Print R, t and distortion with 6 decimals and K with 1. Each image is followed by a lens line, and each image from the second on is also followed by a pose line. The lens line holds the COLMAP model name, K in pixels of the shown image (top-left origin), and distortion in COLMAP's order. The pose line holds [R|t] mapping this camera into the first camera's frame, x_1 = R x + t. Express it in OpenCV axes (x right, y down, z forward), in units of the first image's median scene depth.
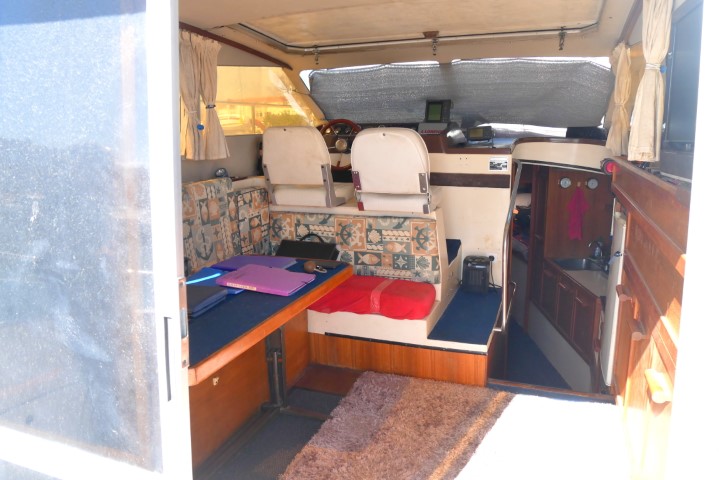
lens RADIAL K [[520.8, 0, 359.5], [0, 520.8, 240.0], [0, 0, 1]] dist [-0.050616, 0.008934]
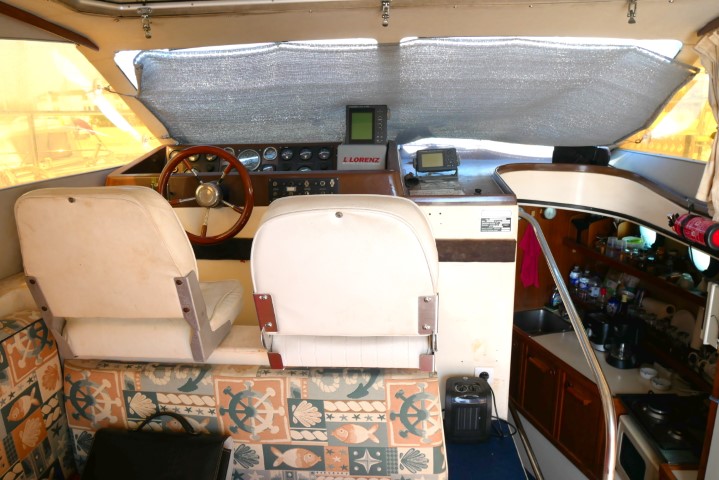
lens RADIAL K [[520.8, 0, 359.5], [0, 520.8, 240.0], [0, 0, 1]] dist [-0.050616, 0.008934]
pose [[0.958658, -0.069942, 0.275833, -0.041278], [0.064202, 0.997492, 0.029798, -0.166084], [-0.277225, -0.010857, 0.960744, 0.526276]]
